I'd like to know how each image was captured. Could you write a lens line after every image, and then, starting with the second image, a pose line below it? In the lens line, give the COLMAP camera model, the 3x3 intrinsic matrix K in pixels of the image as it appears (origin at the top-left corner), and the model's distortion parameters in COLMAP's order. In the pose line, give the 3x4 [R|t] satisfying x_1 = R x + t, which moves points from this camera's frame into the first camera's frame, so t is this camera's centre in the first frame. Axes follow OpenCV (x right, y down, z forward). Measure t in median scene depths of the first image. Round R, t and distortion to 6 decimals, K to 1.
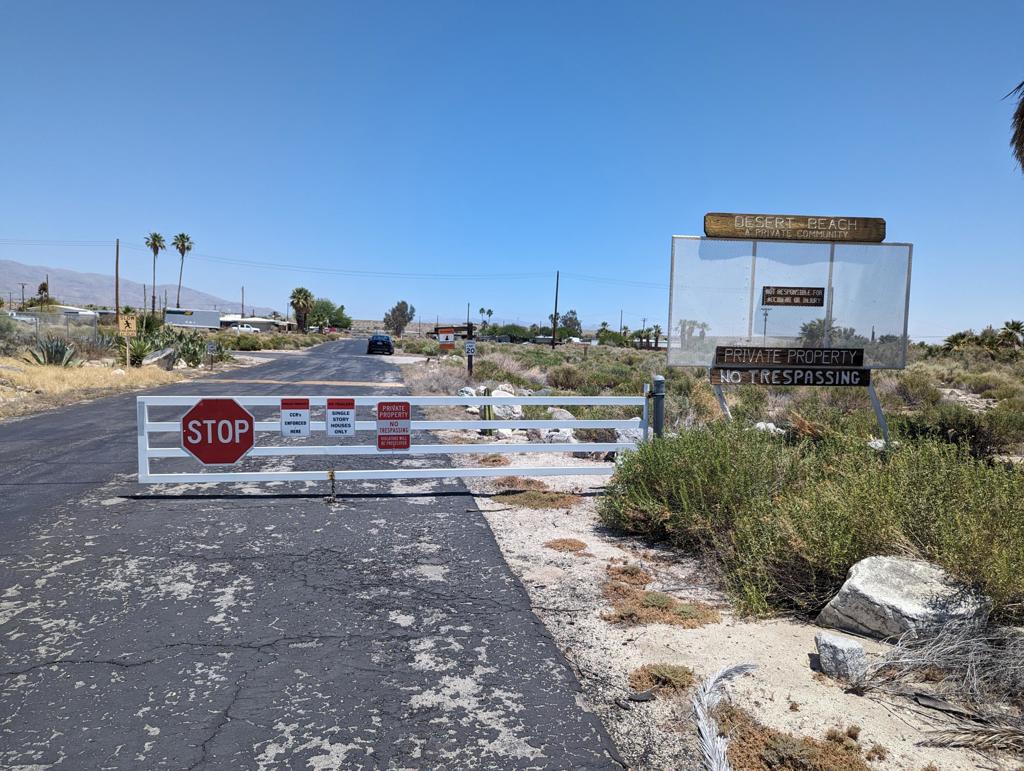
lens RADIAL K [[718.3, 0, 511.0], [0, 718.3, 400.1], [0, 0, 1]] dist [0.062951, -0.068605]
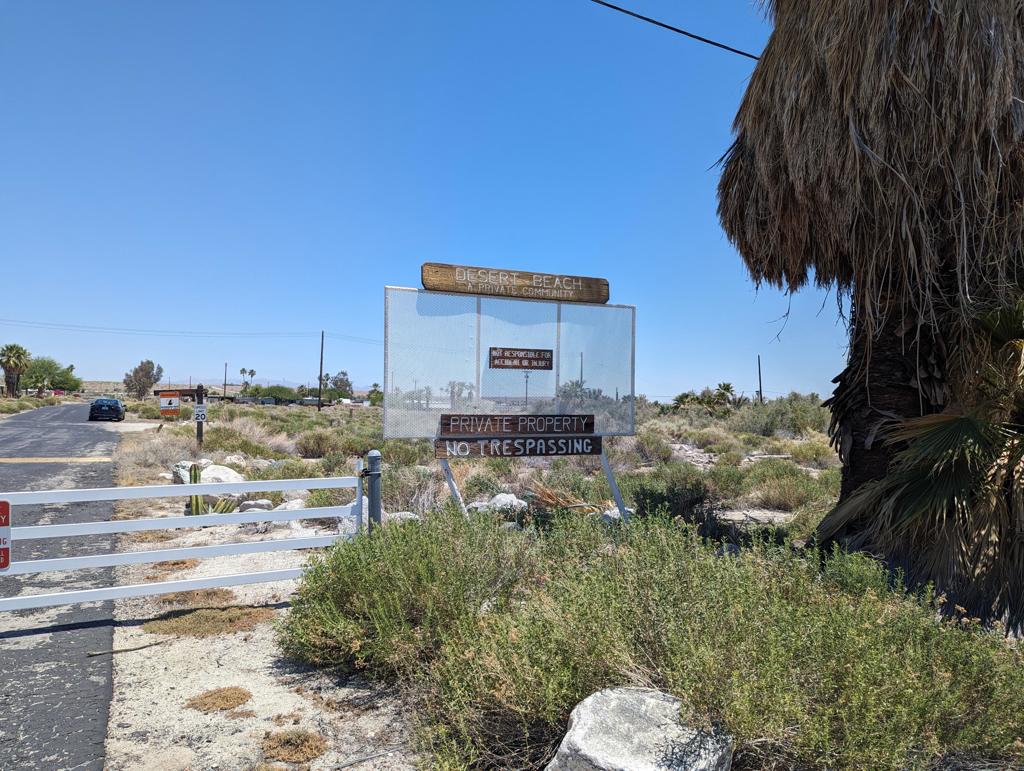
lens RADIAL K [[718.3, 0, 511.0], [0, 718.3, 400.1], [0, 0, 1]] dist [0.062951, -0.068605]
pose [[0.951137, -0.008764, 0.308645, 0.097372], [0.034794, 0.996272, -0.078934, -0.020080], [-0.306803, 0.085816, 0.947896, 0.151500]]
